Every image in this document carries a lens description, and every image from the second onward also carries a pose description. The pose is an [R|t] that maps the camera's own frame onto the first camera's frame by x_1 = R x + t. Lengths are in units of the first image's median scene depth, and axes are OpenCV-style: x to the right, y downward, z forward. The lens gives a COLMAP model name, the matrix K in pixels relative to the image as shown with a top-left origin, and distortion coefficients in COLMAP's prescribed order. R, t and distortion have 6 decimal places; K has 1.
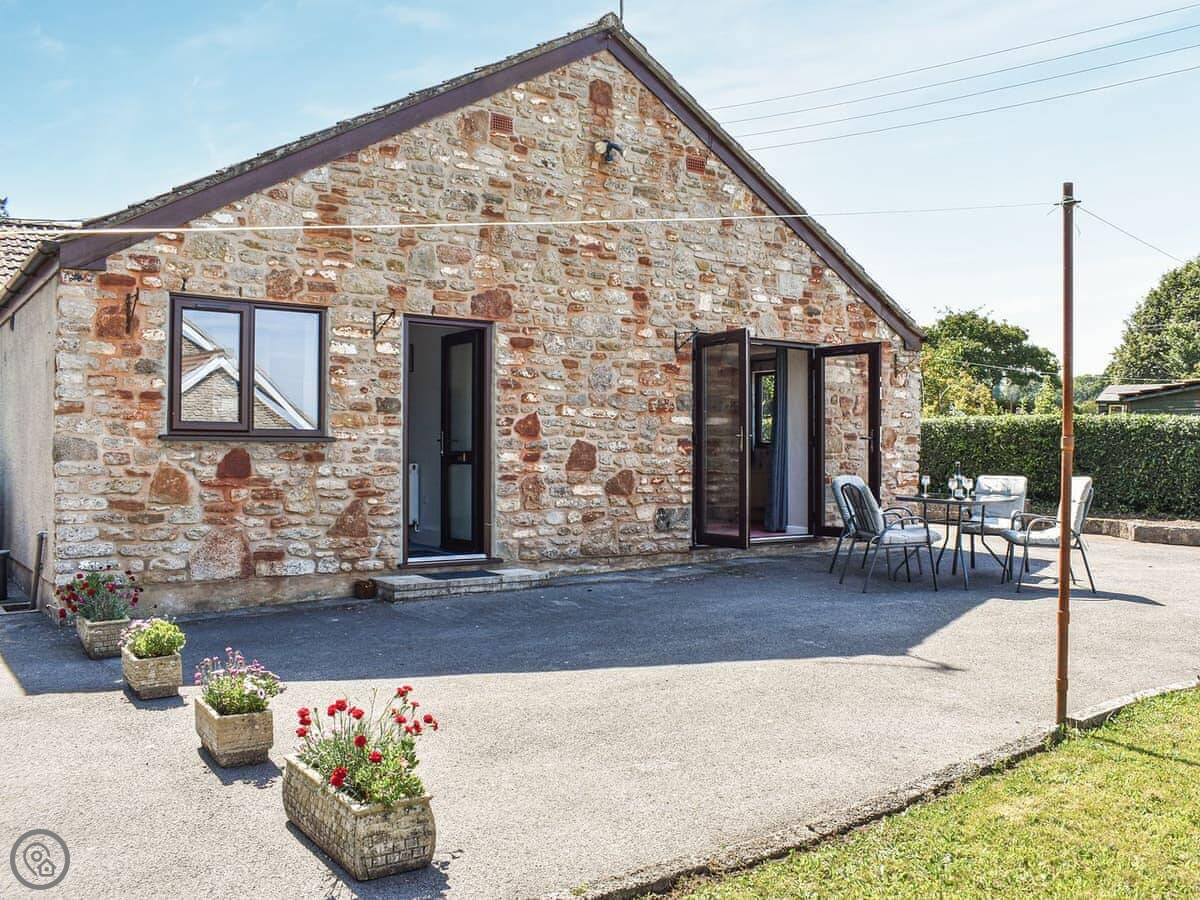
lens RADIAL K [[1009.5, 0, 600.0], [0, 1009.5, 450.0], [0, 0, 1]] dist [-0.086550, 0.004119]
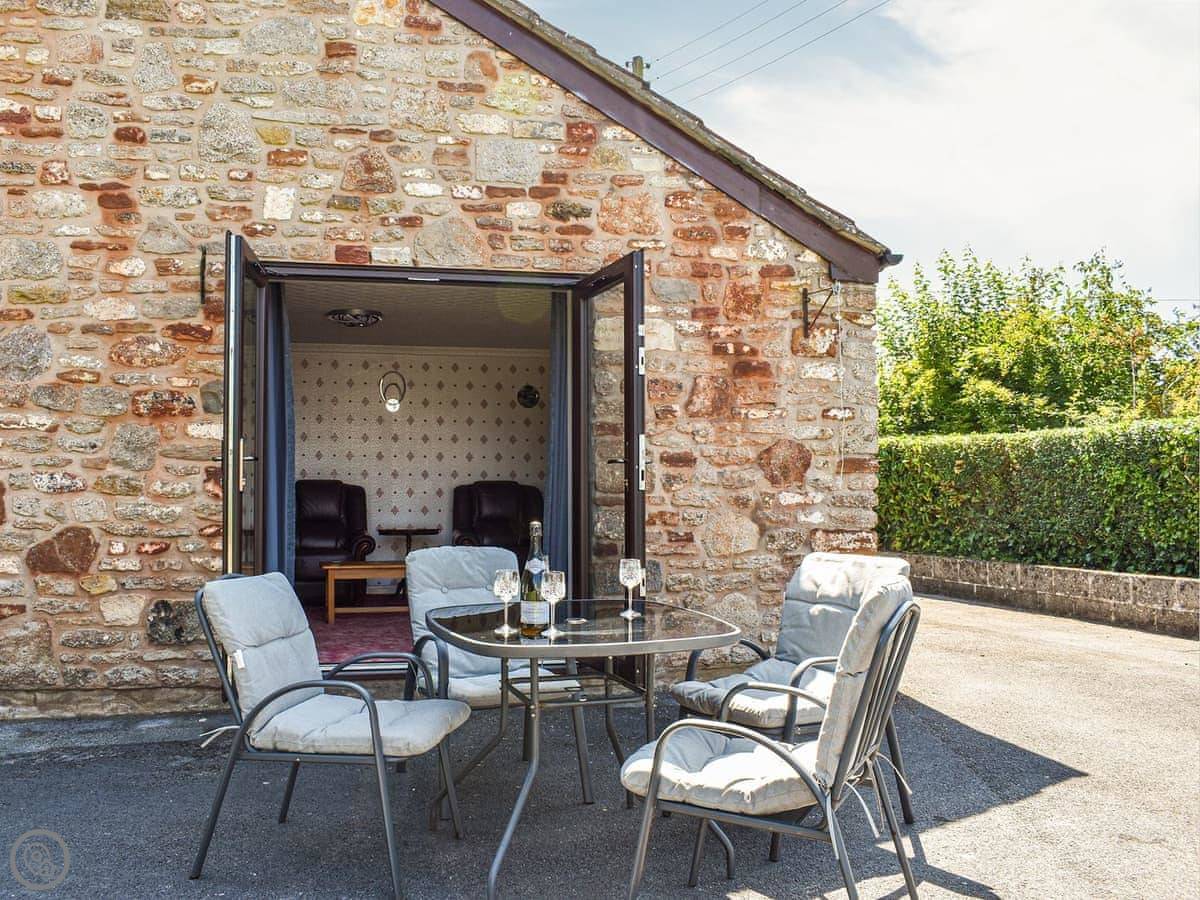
lens RADIAL K [[1009.5, 0, 600.0], [0, 1009.5, 450.0], [0, 0, 1]] dist [-0.086550, 0.004119]
pose [[0.924692, -0.018472, -0.380269, 0.459456], [0.004845, 0.999312, -0.036761, -0.000130], [0.380686, 0.032150, 0.924145, 0.605882]]
